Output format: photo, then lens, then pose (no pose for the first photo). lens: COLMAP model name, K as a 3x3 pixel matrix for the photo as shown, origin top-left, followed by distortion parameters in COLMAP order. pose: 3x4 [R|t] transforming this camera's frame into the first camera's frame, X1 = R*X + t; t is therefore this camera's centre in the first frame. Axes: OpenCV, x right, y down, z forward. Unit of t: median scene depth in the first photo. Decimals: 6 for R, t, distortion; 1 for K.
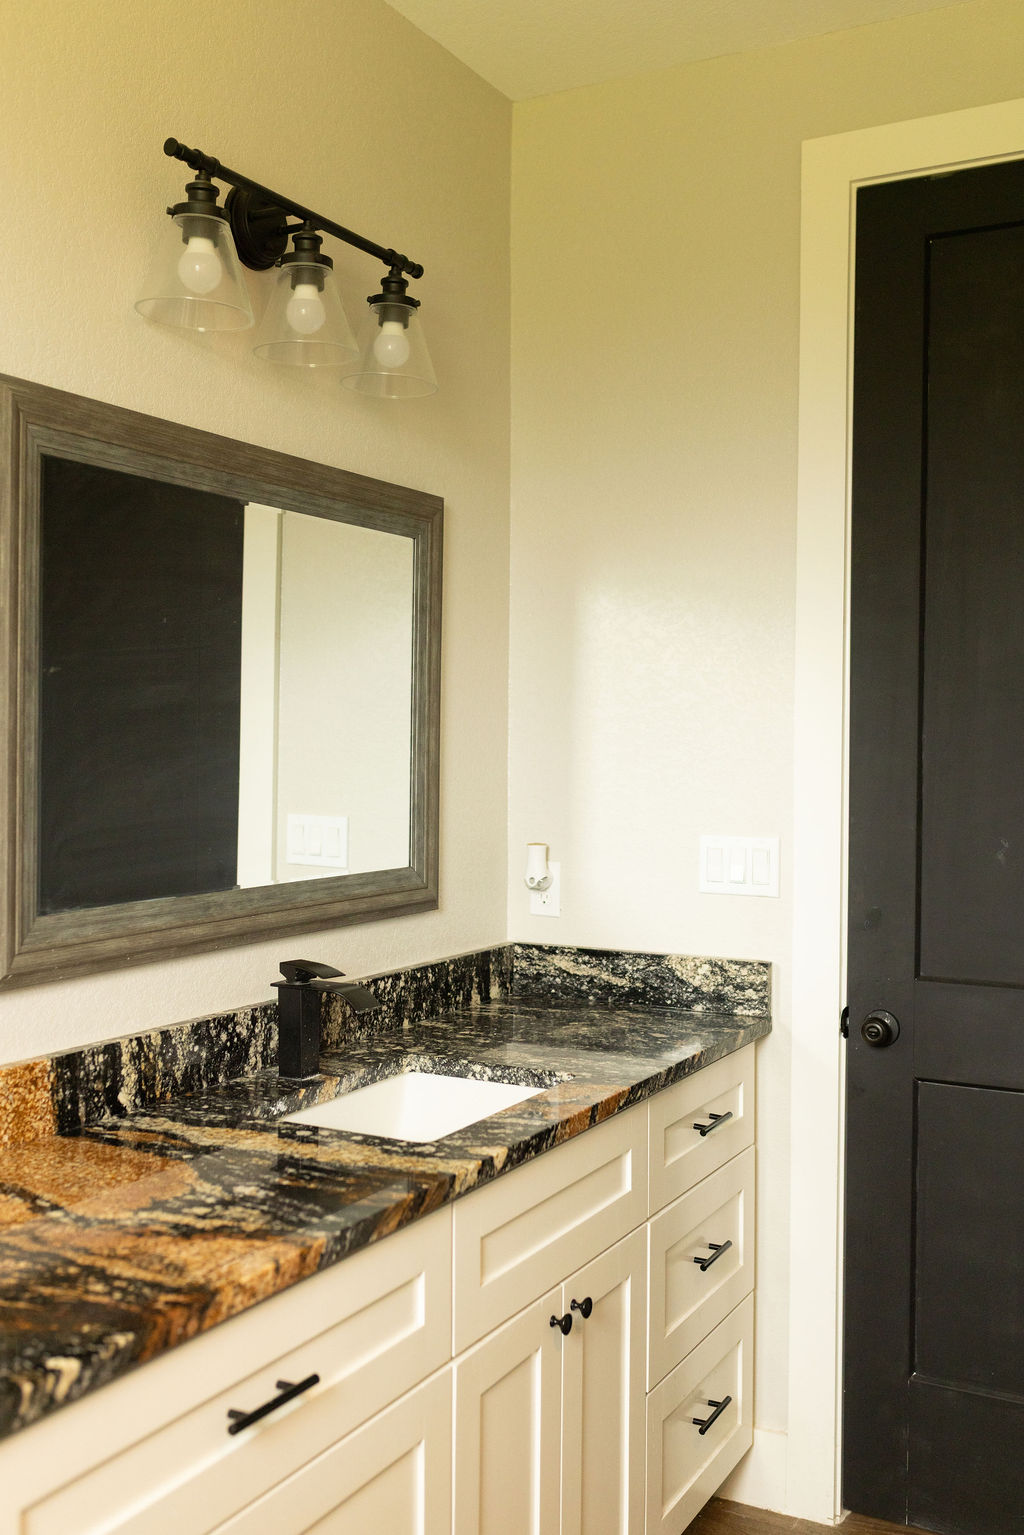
lens RADIAL K [[1463.9, 0, 512.0], [0, 1463.9, 767.5], [0, 0, 1]] dist [-0.007727, 0.011901]
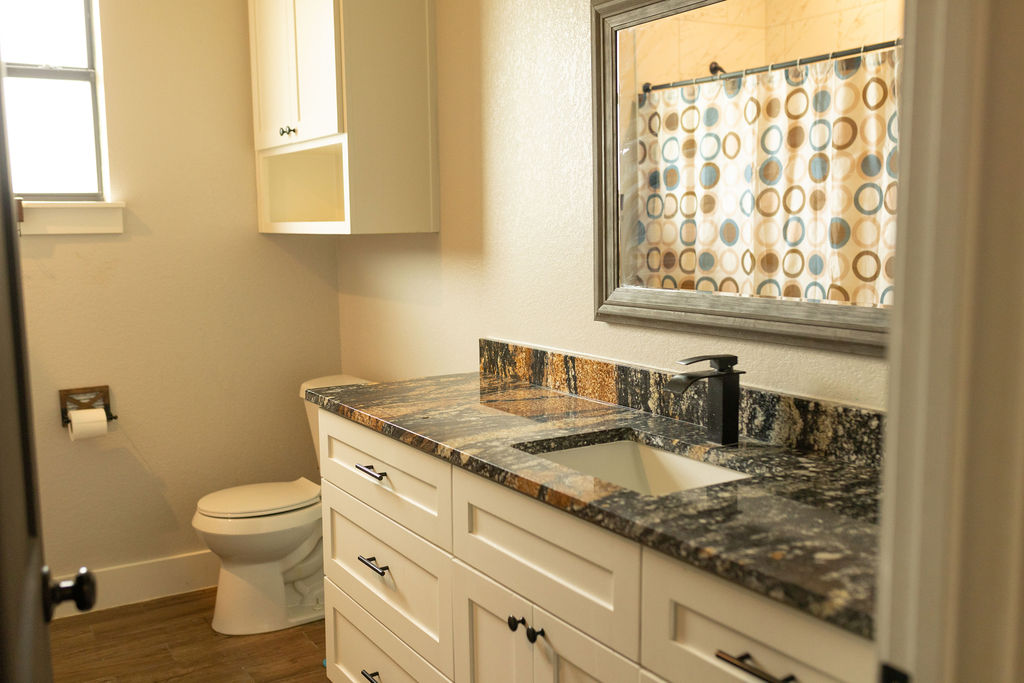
lens RADIAL K [[976.6, 0, 535.4], [0, 976.6, 342.0], [0, 0, 1]] dist [-0.007727, 0.011901]
pose [[-0.484336, 0.108633, -0.868111, 0.756365], [-0.002199, 0.992107, 0.125377, 0.013716], [0.874879, 0.062634, -0.480274, 1.400643]]
